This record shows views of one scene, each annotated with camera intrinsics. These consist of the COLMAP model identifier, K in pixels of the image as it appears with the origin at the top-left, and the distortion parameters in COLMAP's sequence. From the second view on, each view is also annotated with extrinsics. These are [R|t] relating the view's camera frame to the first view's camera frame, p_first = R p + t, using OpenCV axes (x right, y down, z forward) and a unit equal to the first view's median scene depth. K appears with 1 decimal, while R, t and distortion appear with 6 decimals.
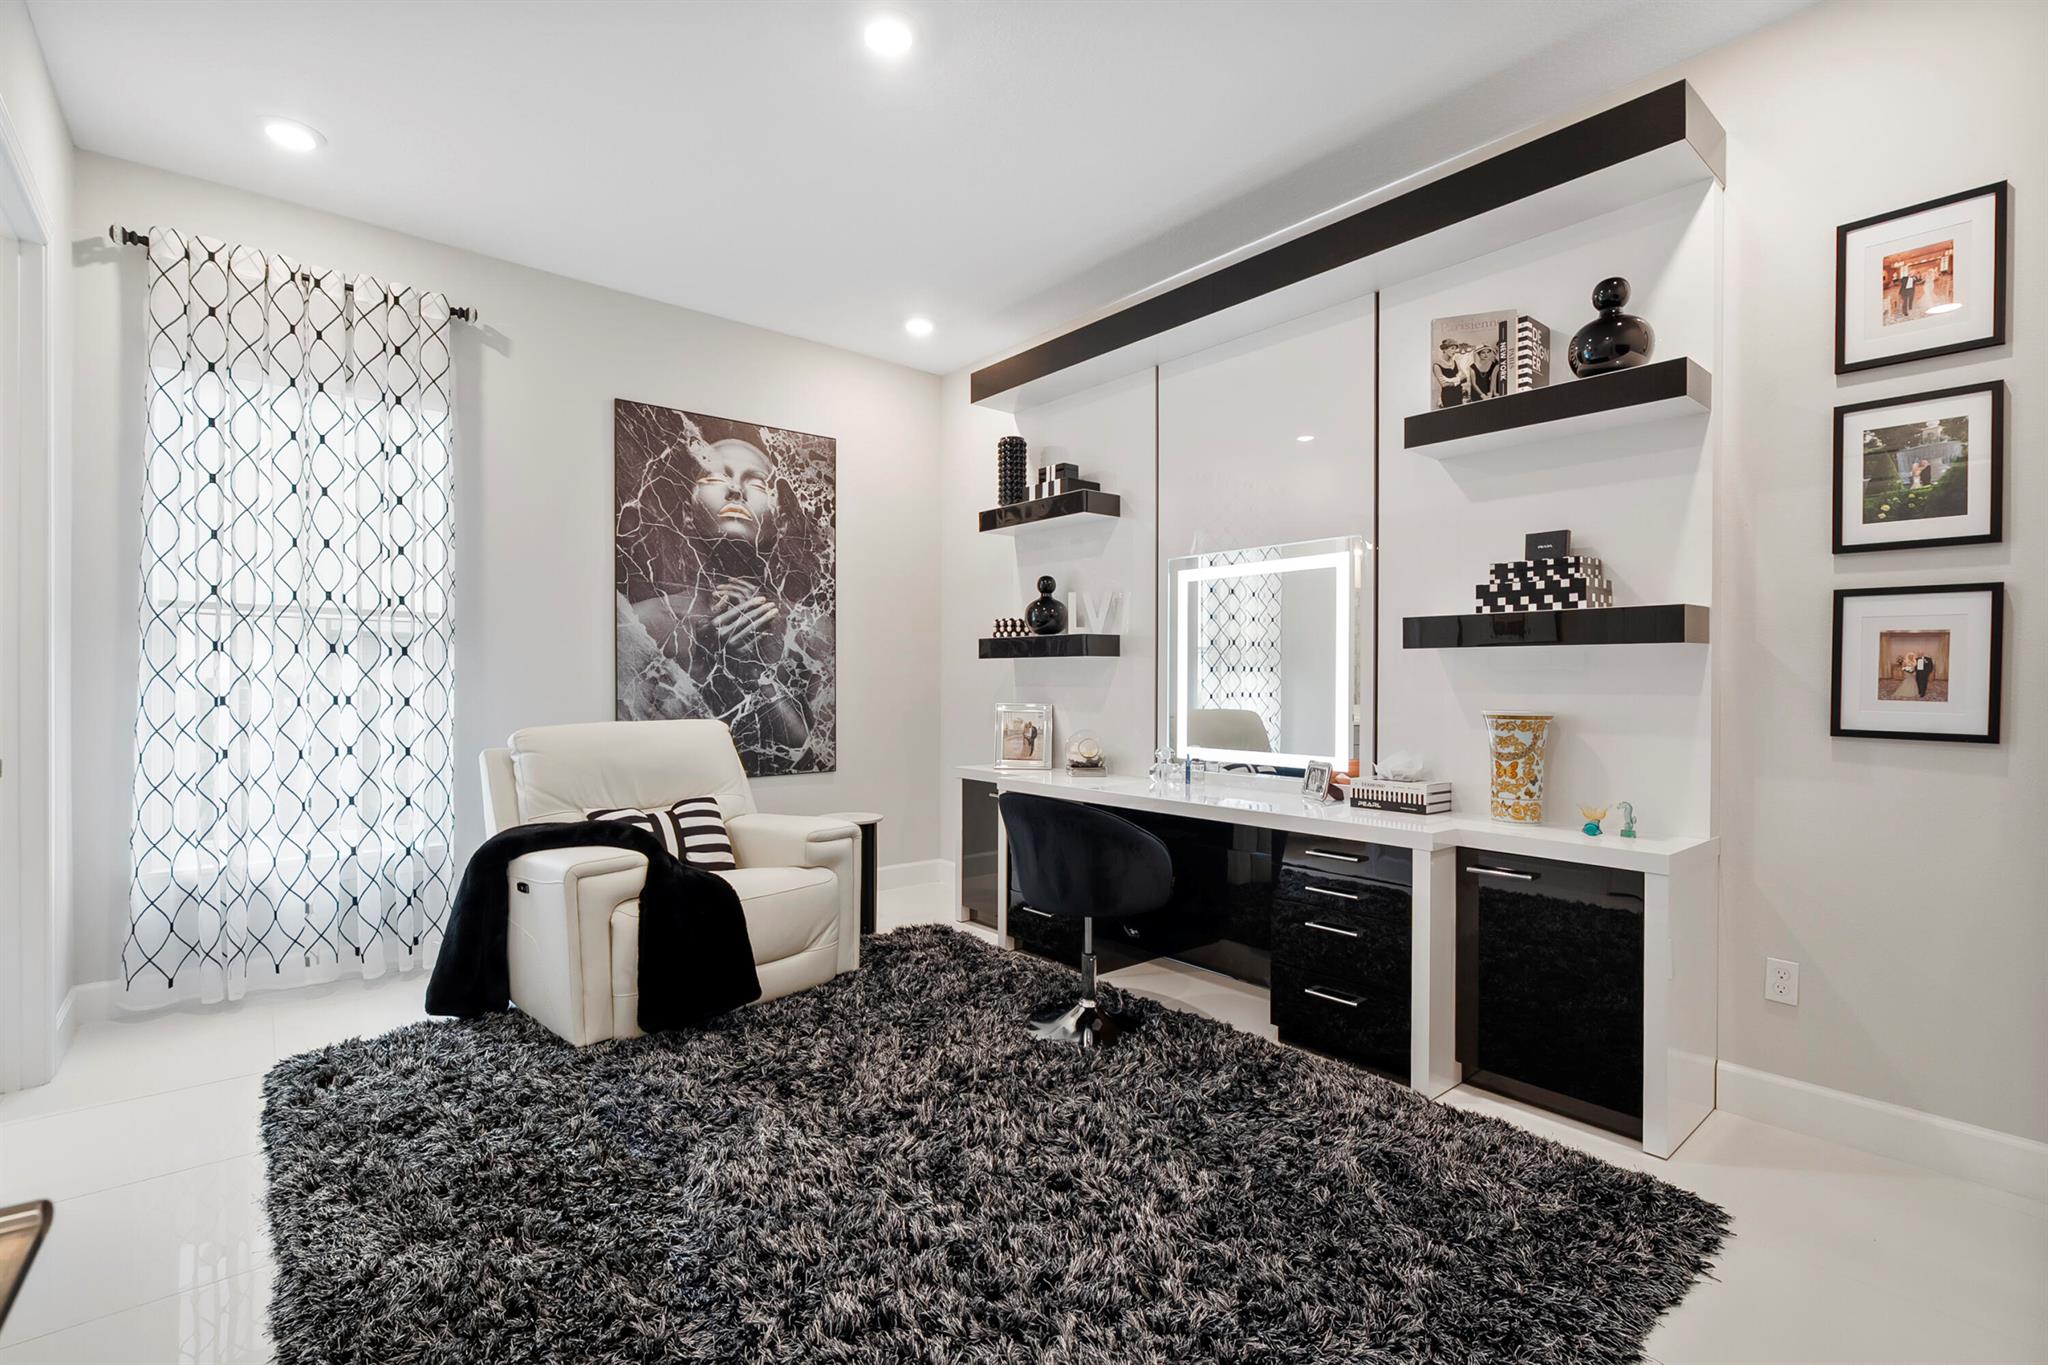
lens RADIAL K [[929.1, 0, 1024.0], [0, 929.1, 682.5], [0, 0, 1]] dist [0.001237, 0.000377]
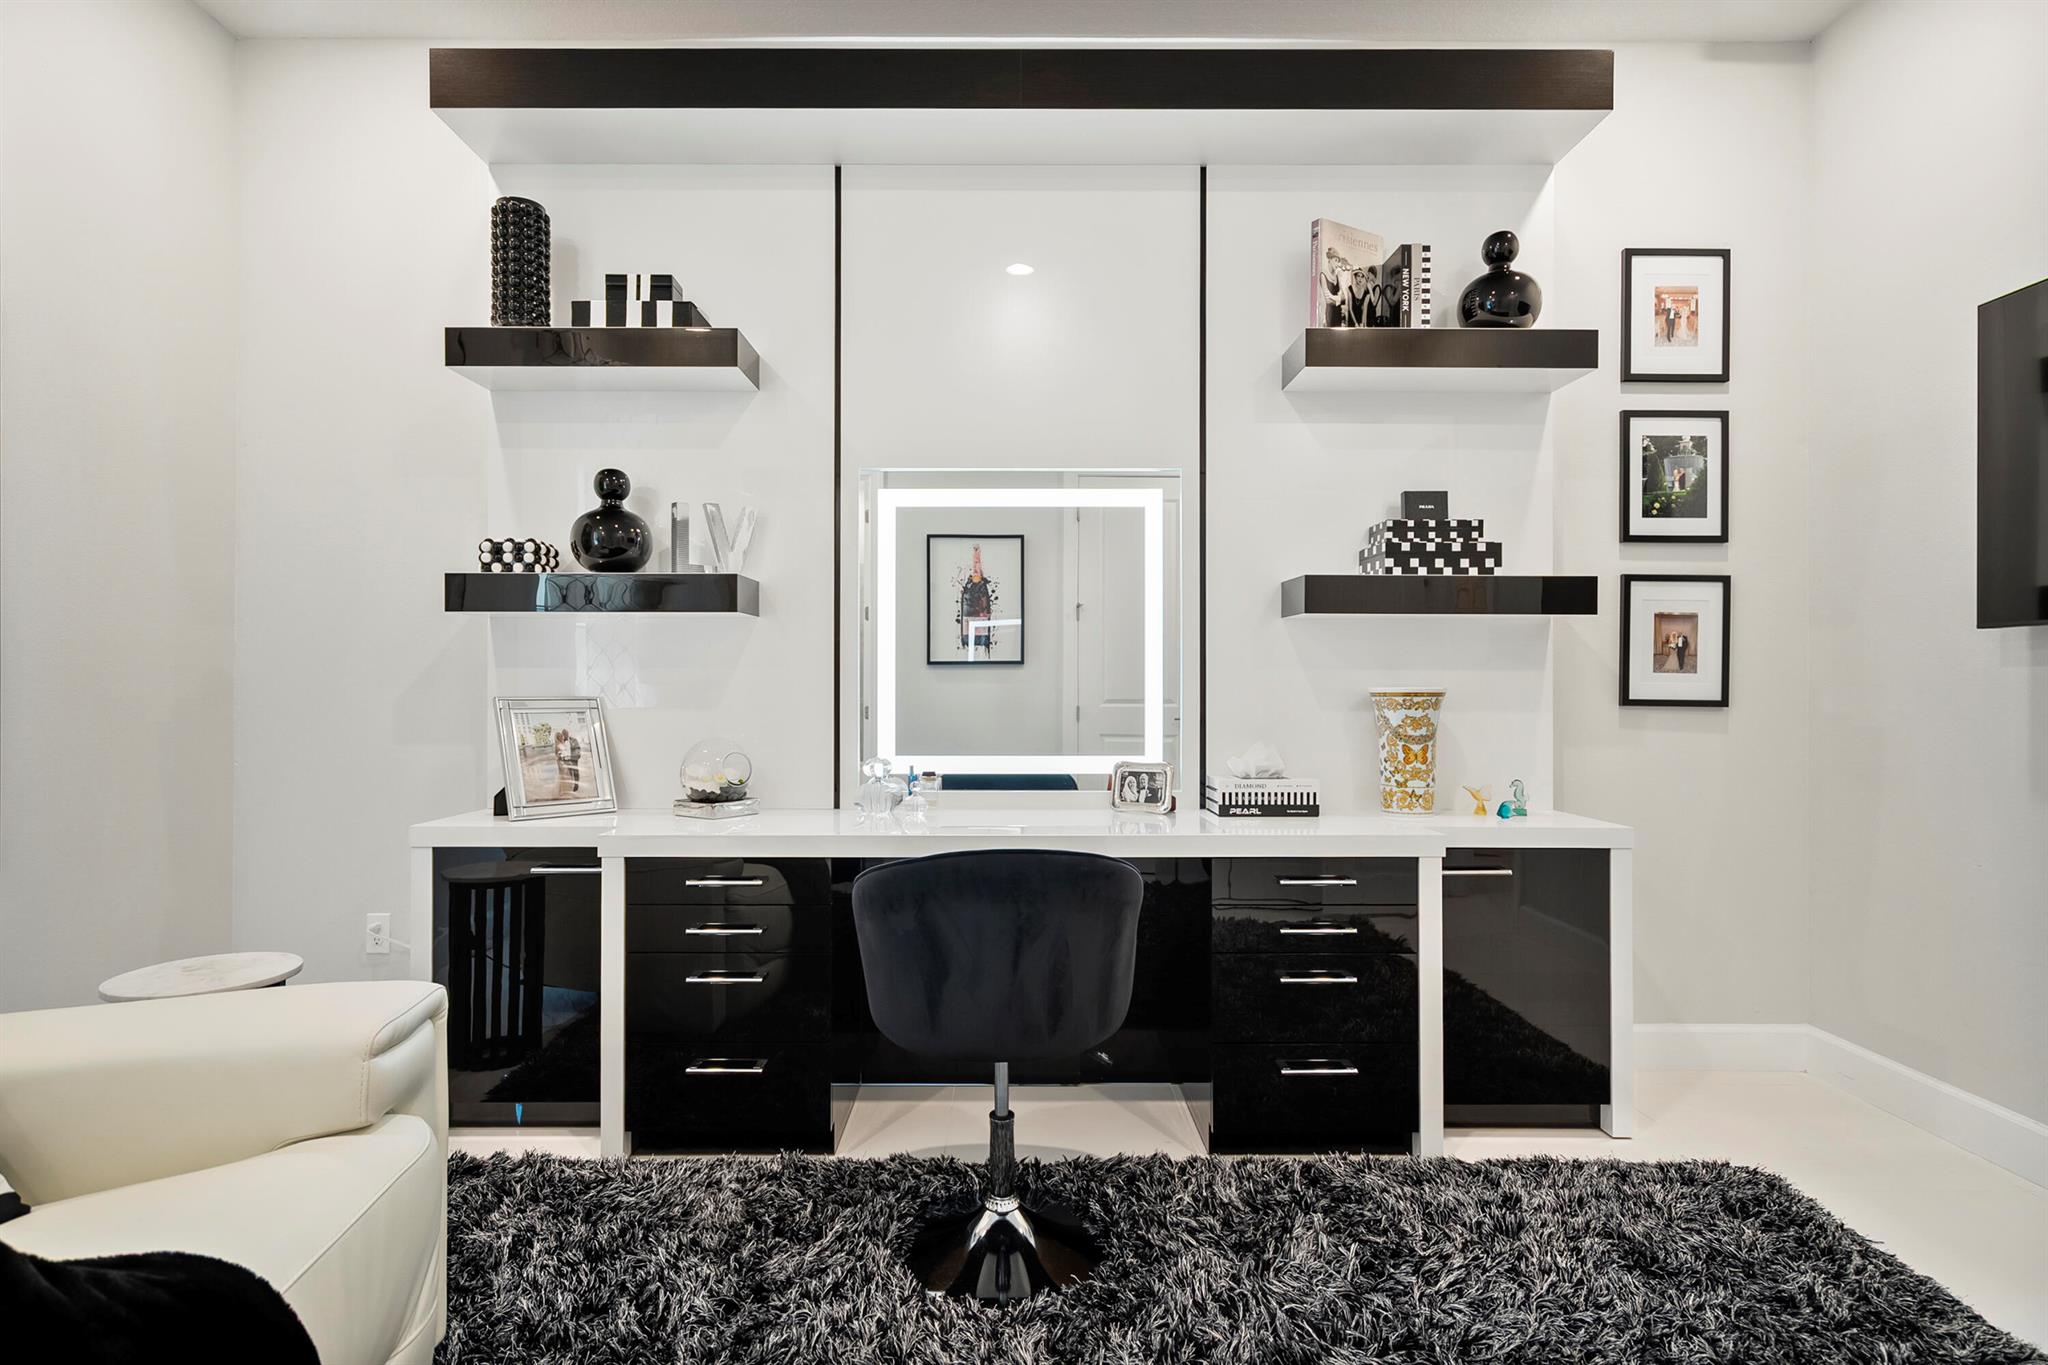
lens RADIAL K [[1028.5, 0, 1022.5], [0, 1028.5, 686.0], [0, 0, 1]] dist [0.002475, 0.000845]
pose [[0.647459, -0.000862, 0.762100, -0.489310], [0.002934, 0.999995, -0.001362, 0.030929], [-0.762095, 0.003118, 0.647458, 0.688953]]
